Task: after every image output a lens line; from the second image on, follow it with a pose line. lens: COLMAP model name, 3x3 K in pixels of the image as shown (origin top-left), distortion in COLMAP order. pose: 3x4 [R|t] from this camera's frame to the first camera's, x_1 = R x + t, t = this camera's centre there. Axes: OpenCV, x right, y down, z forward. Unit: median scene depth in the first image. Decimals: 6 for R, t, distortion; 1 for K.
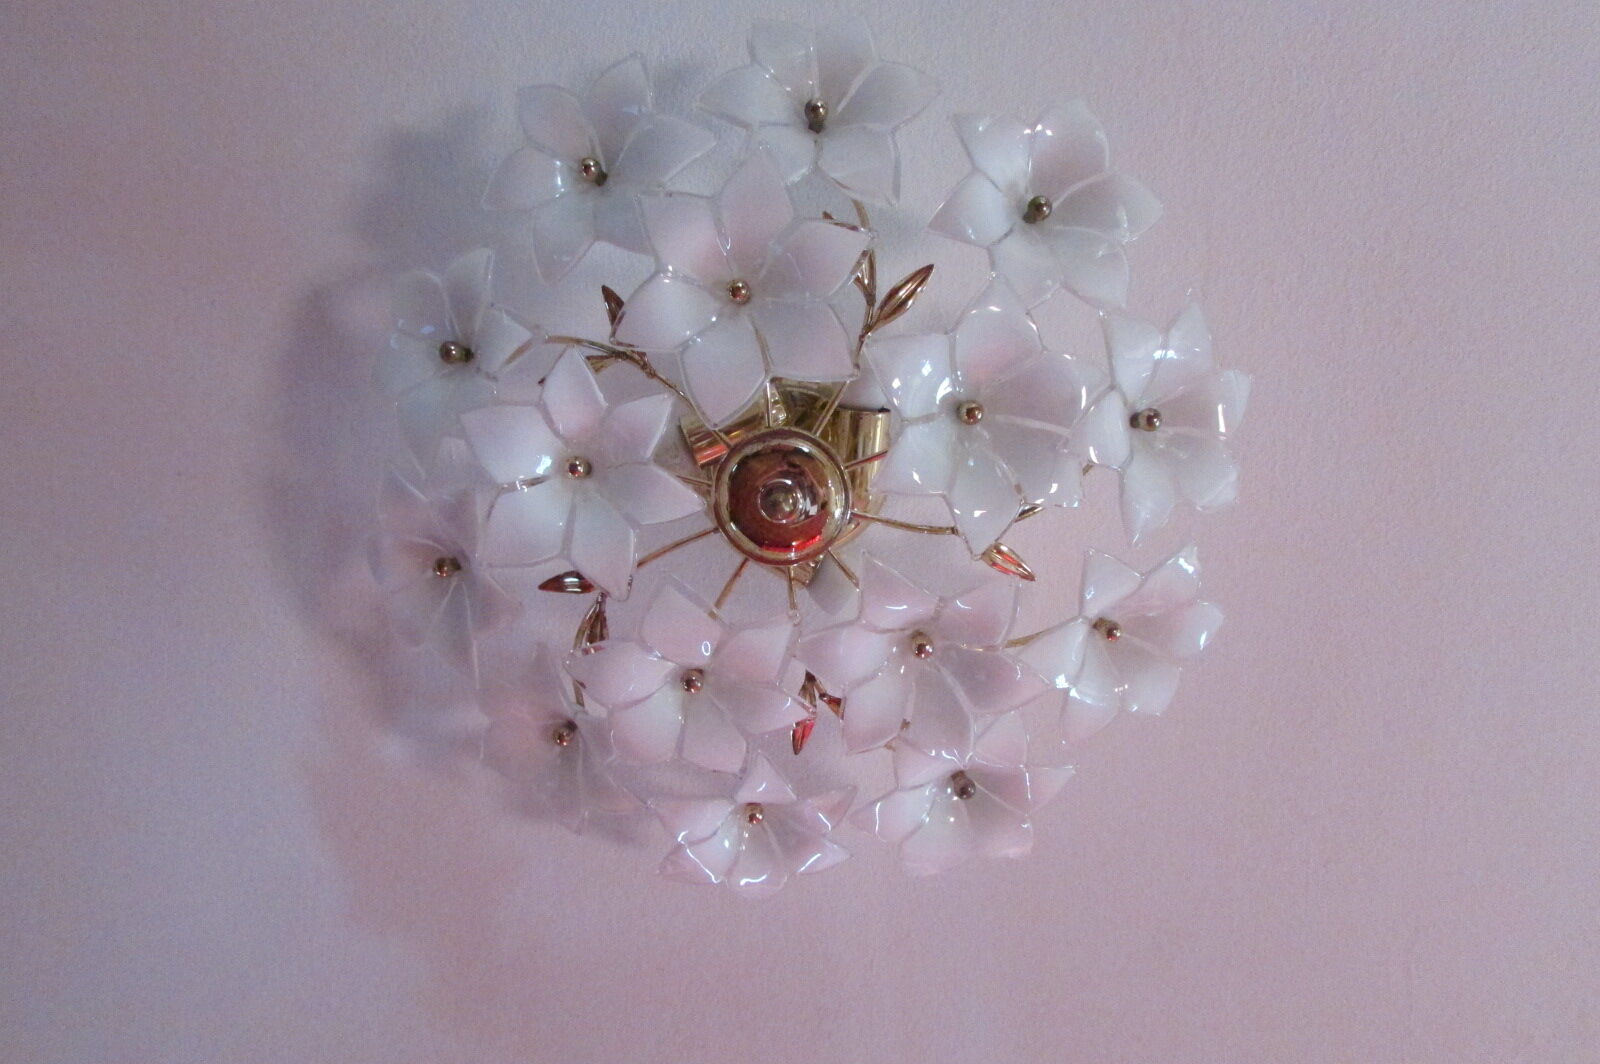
lens RADIAL K [[1155.1, 0, 800.0], [0, 1155.1, 532.0], [0, 0, 1]] dist [-0.003720, -0.002865]
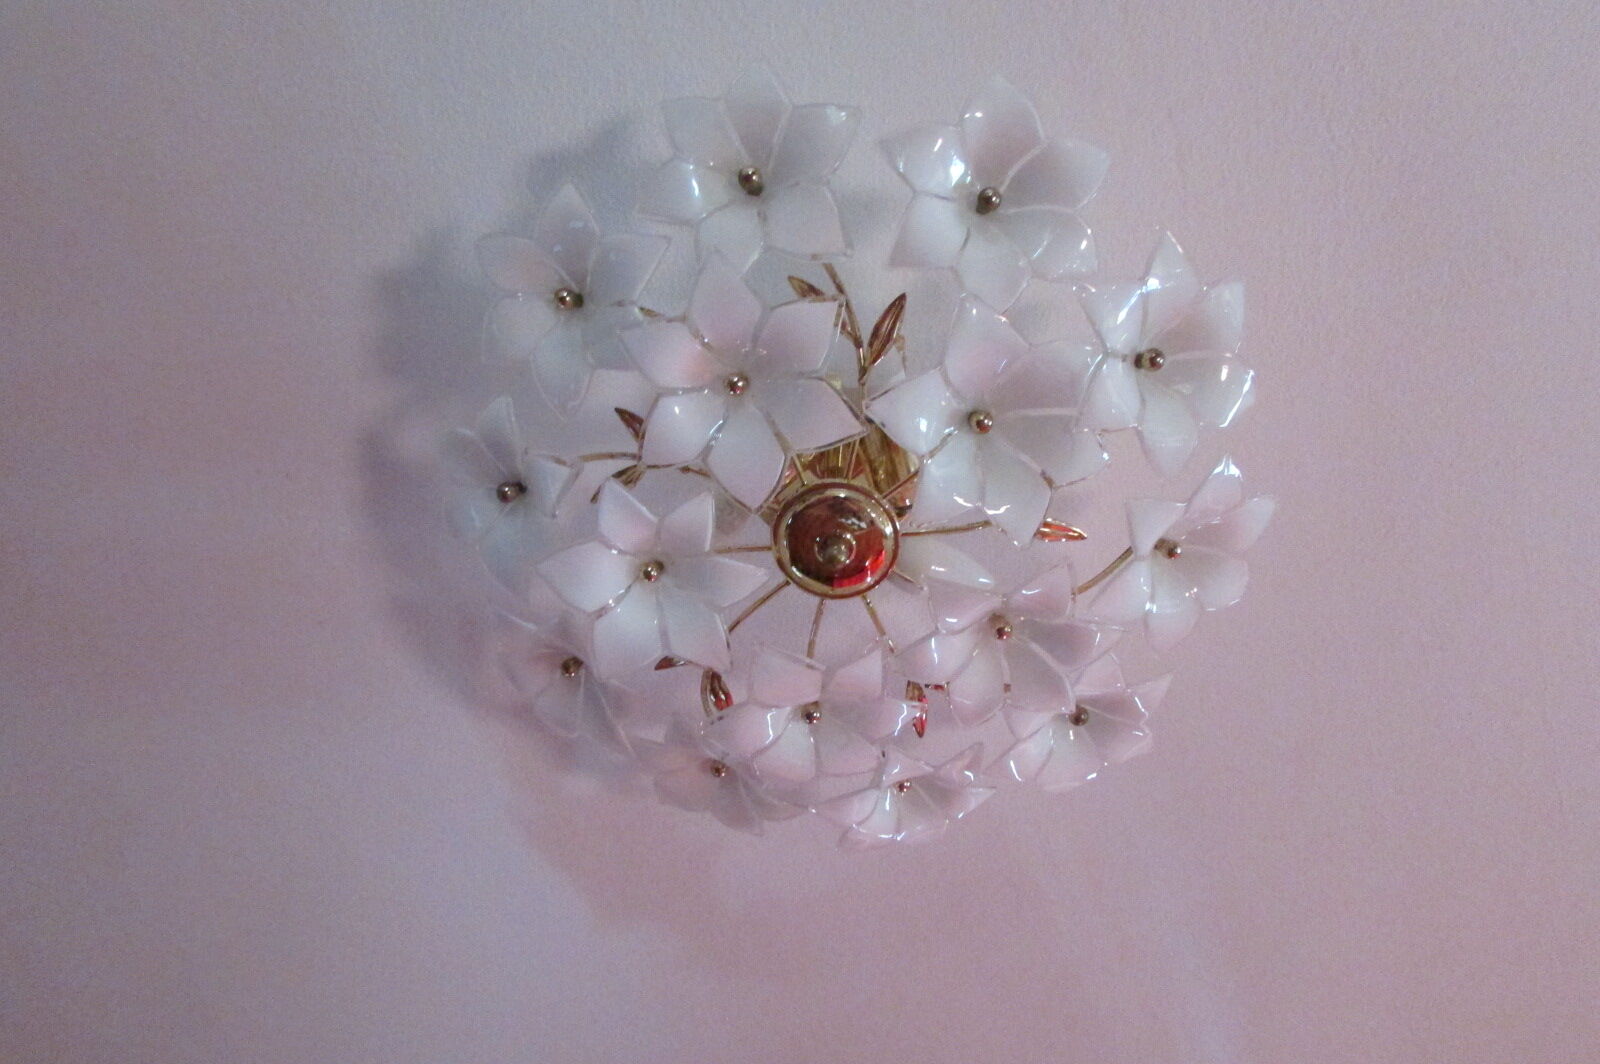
lens RADIAL K [[1155.1, 0, 800.0], [0, 1155.1, 532.0], [0, 0, 1]] dist [-0.003720, -0.002865]
pose [[0.946111, -0.298120, -0.126485, 0.090710], [0.316922, 0.932663, 0.172335, -0.231896], [0.066591, -0.203134, 0.976884, -0.055166]]
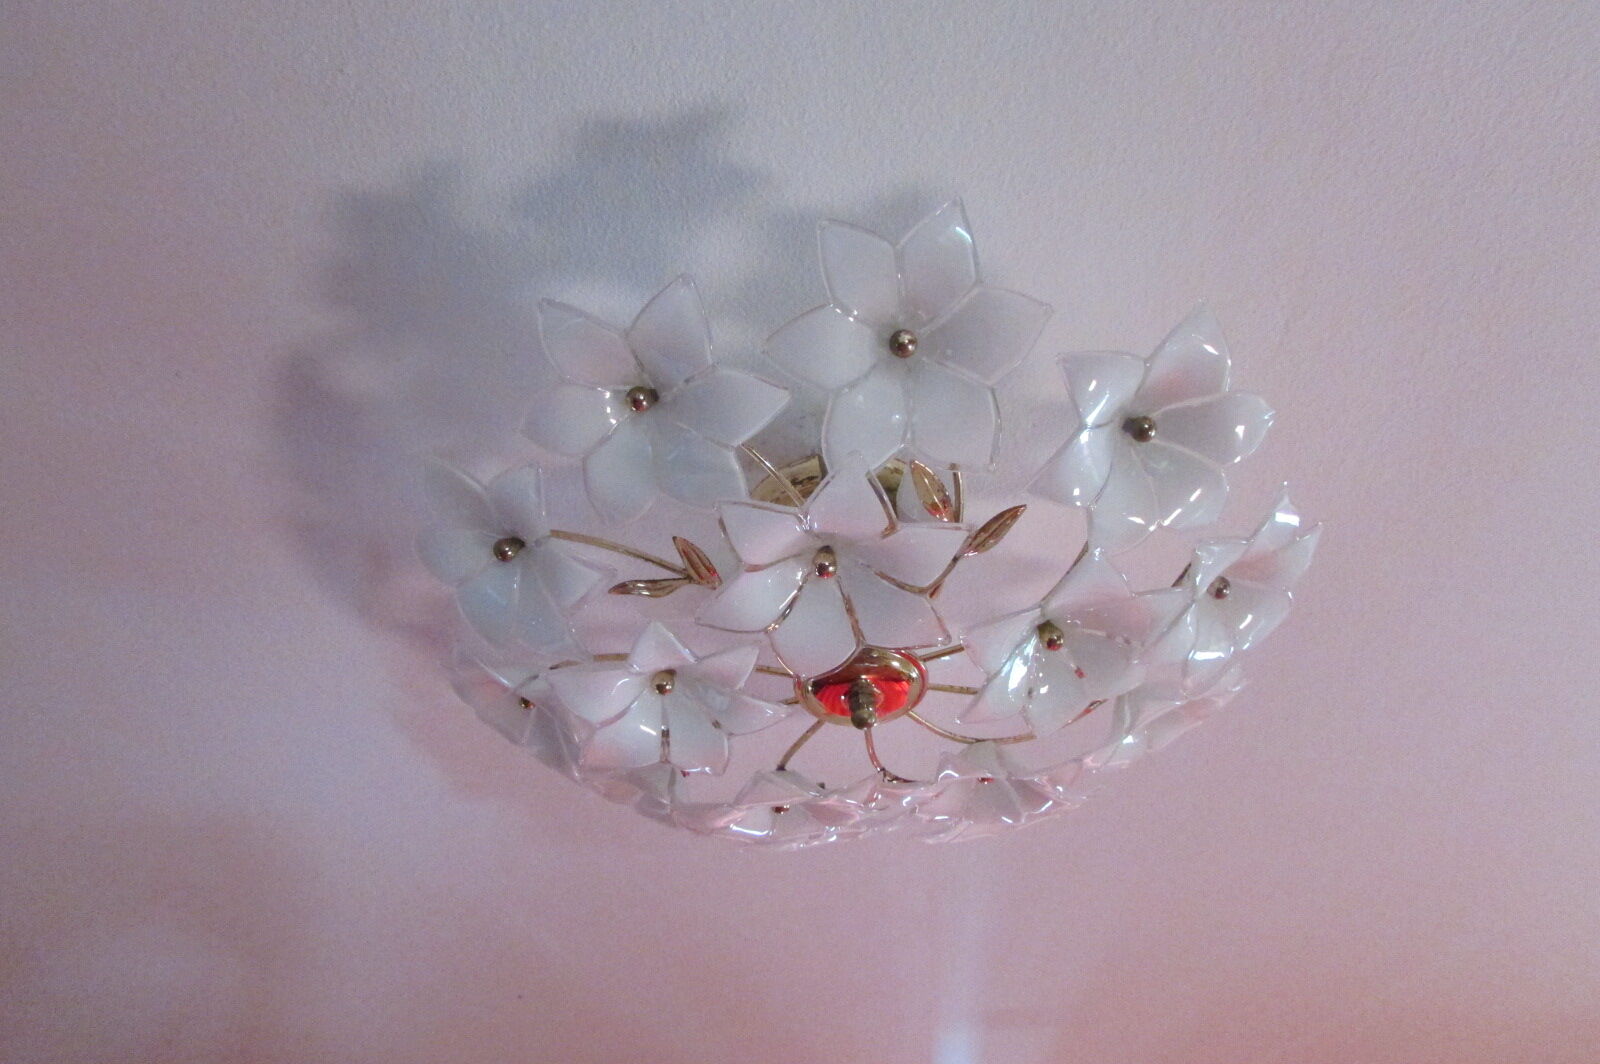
lens RADIAL K [[1155.1, 0, 800.0], [0, 1155.1, 532.0], [0, 0, 1]] dist [-0.003720, -0.002865]
pose [[0.996580, -0.069701, 0.044394, -0.107996], [0.033651, 0.832940, 0.552339, -0.716933], [-0.075477, -0.548956, 0.832437, 0.212772]]
